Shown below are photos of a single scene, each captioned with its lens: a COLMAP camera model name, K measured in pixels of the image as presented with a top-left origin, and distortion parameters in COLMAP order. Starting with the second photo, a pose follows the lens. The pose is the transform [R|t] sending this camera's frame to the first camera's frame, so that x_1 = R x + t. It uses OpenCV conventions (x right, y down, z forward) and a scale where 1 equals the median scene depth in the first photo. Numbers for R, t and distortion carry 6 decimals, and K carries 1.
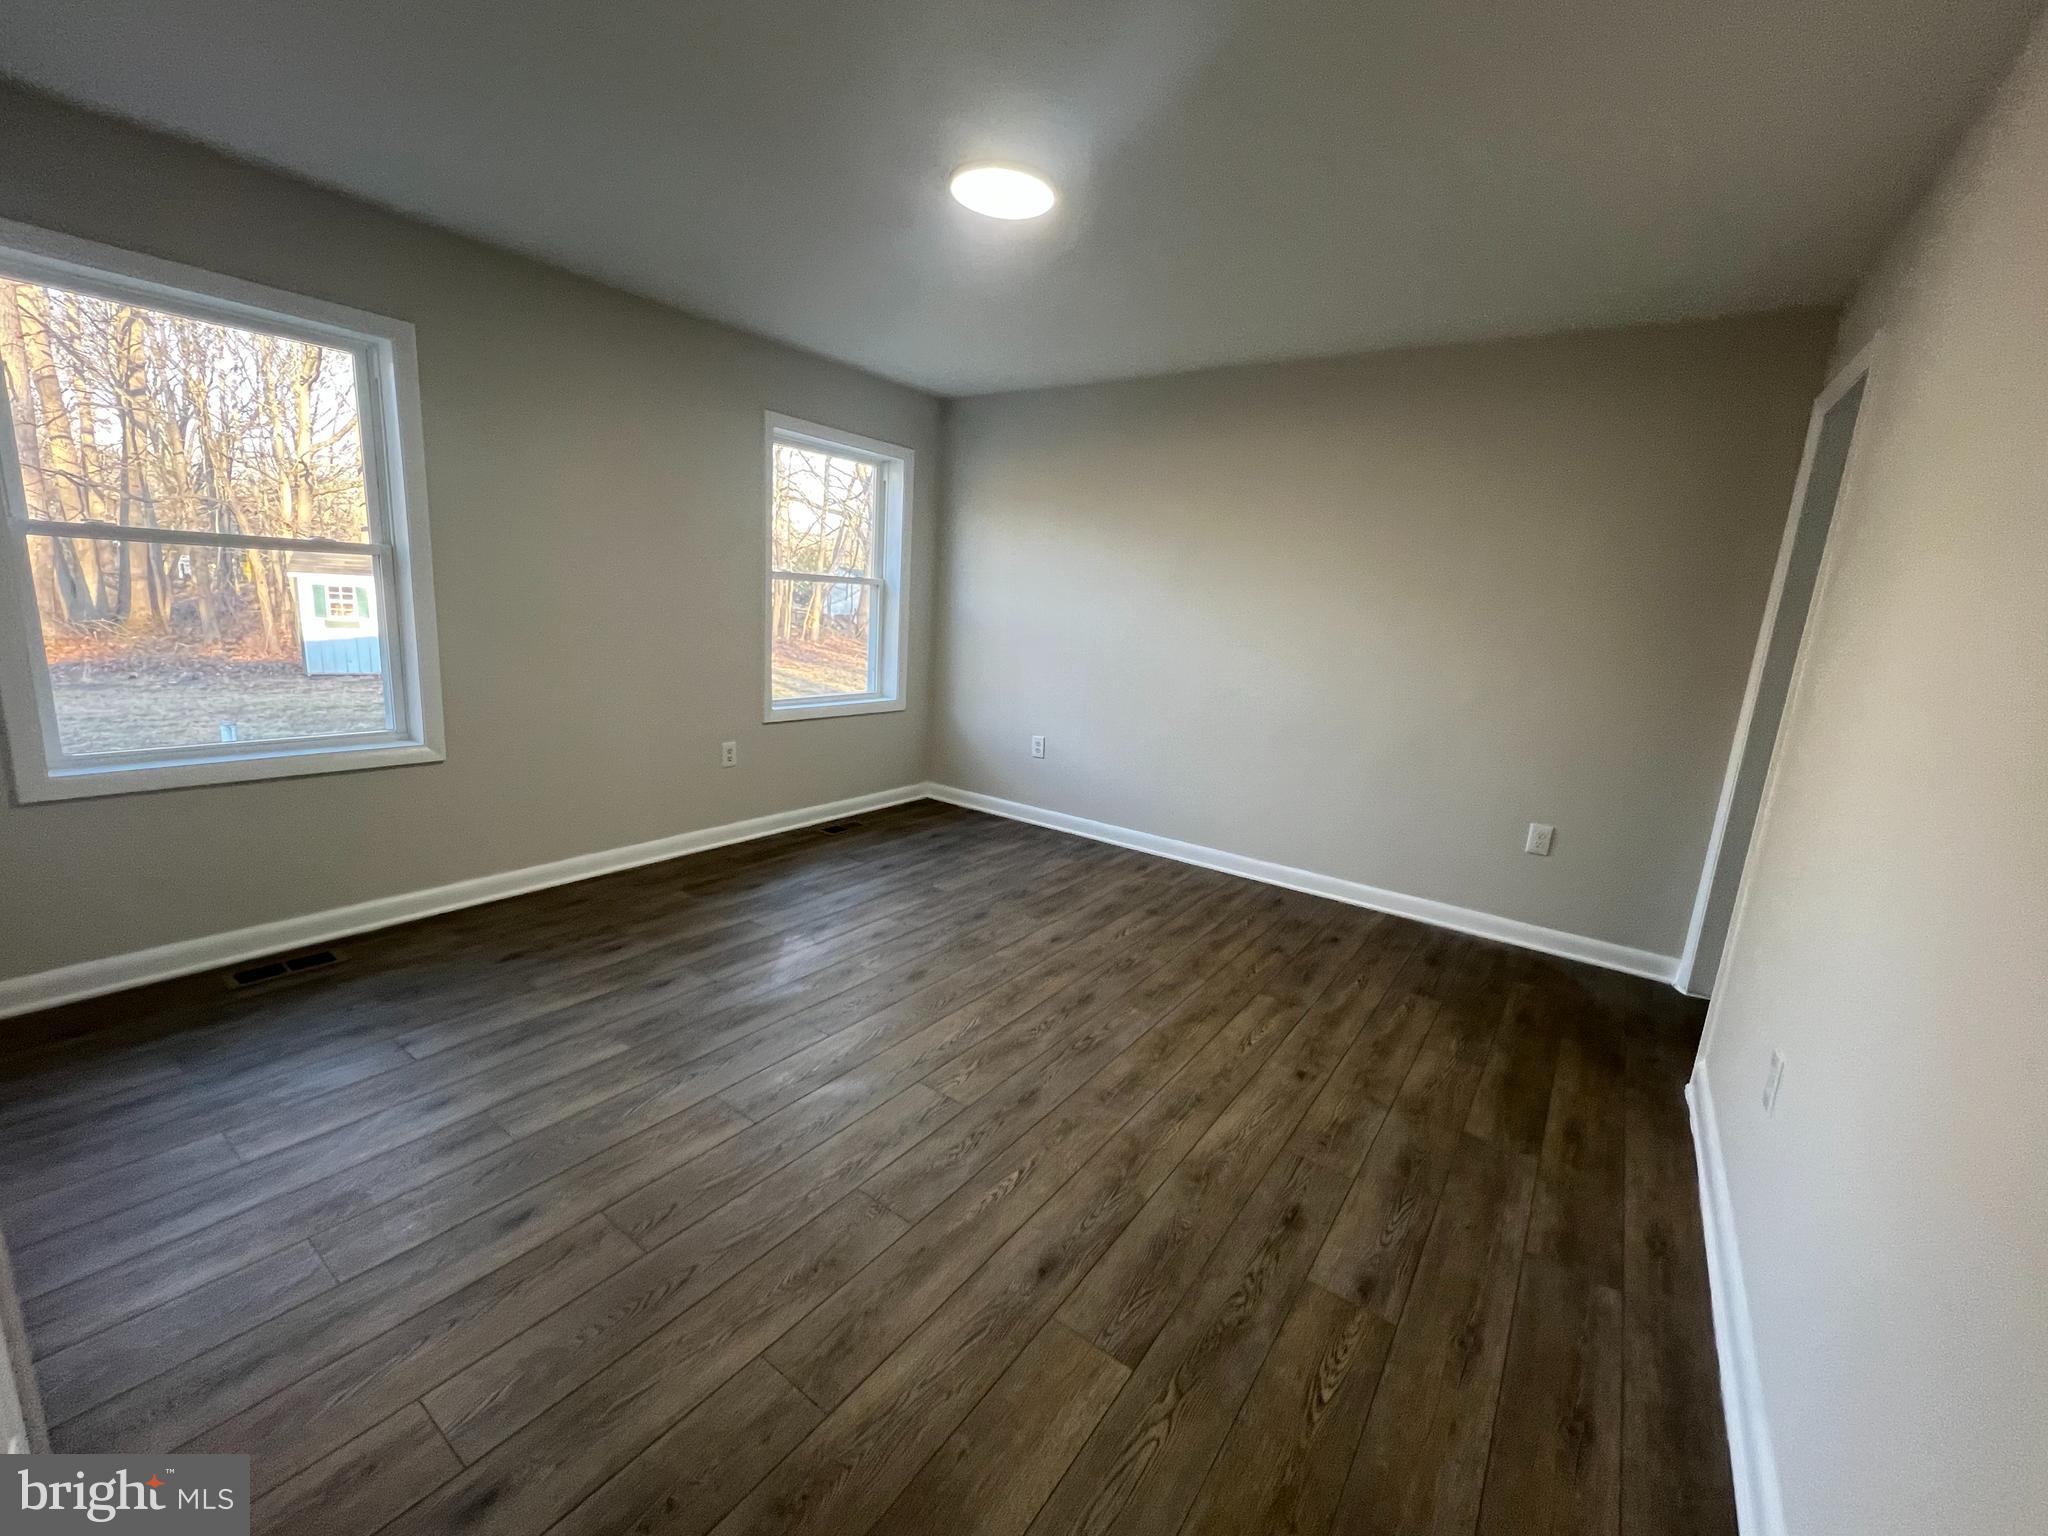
lens RADIAL K [[837.8, 0, 1016.2], [0, 837.8, 766.8], [0, 0, 1]] dist [0.000184, 0.000293]
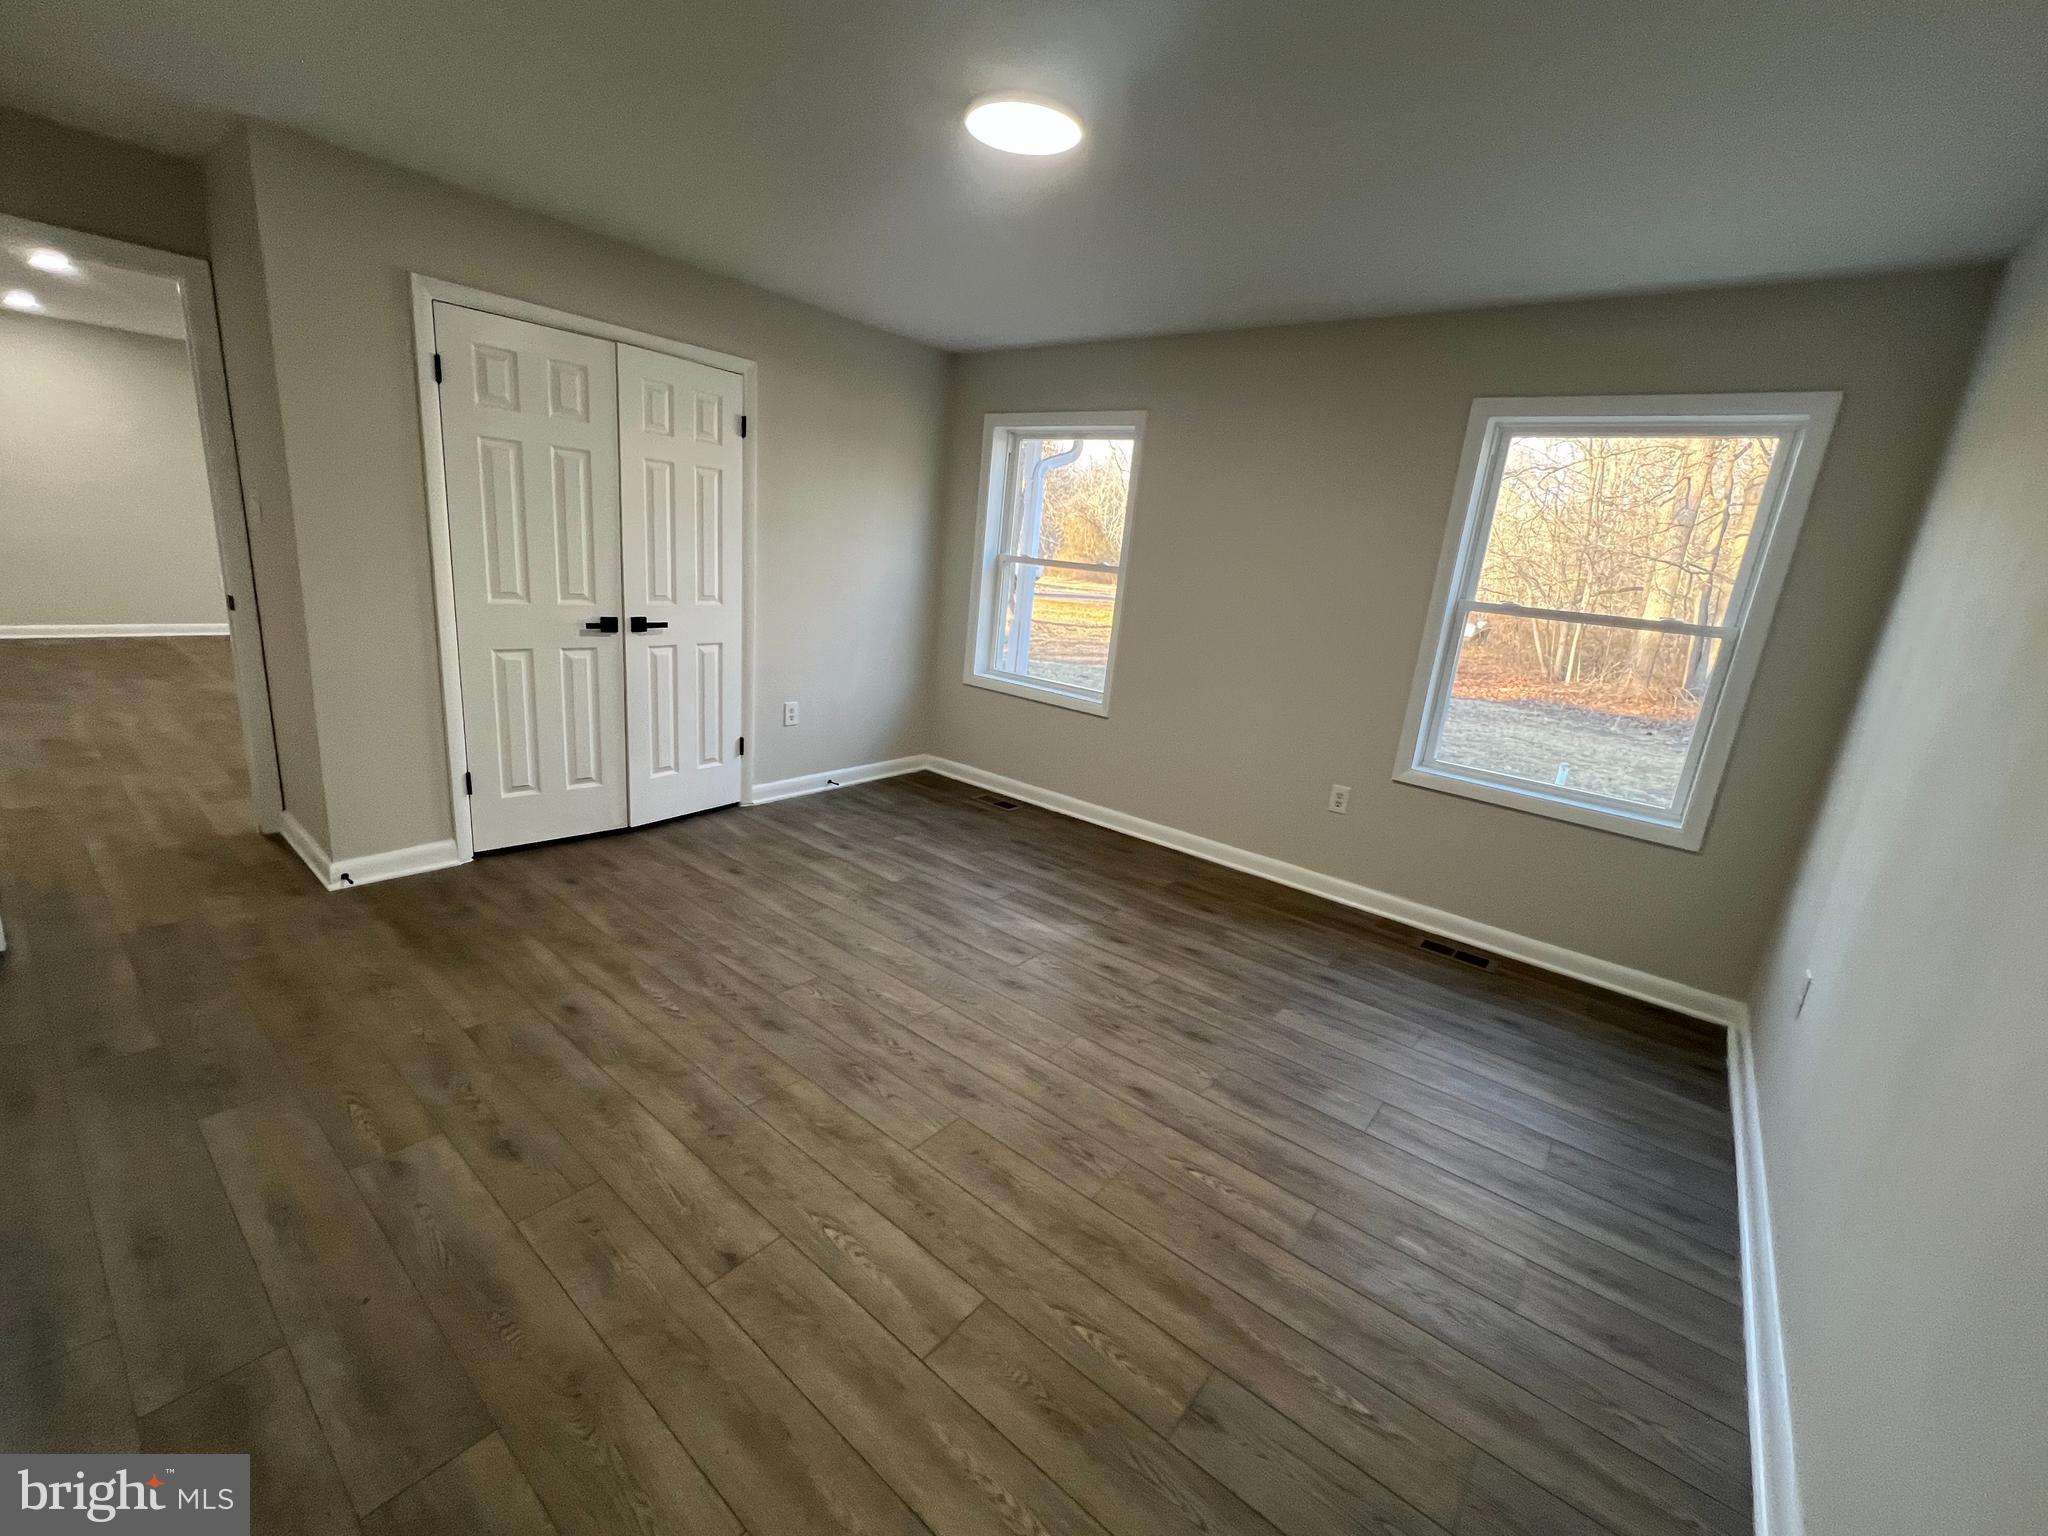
lens RADIAL K [[837.8, 0, 1016.2], [0, 837.8, 766.8], [0, 0, 1]] dist [0.000184, 0.000293]
pose [[-0.048027, 0.188377, -0.980922, 0.817298], [-0.294852, 0.935619, 0.194113, -0.178743], [0.954335, 0.298549, 0.010609, 0.978639]]
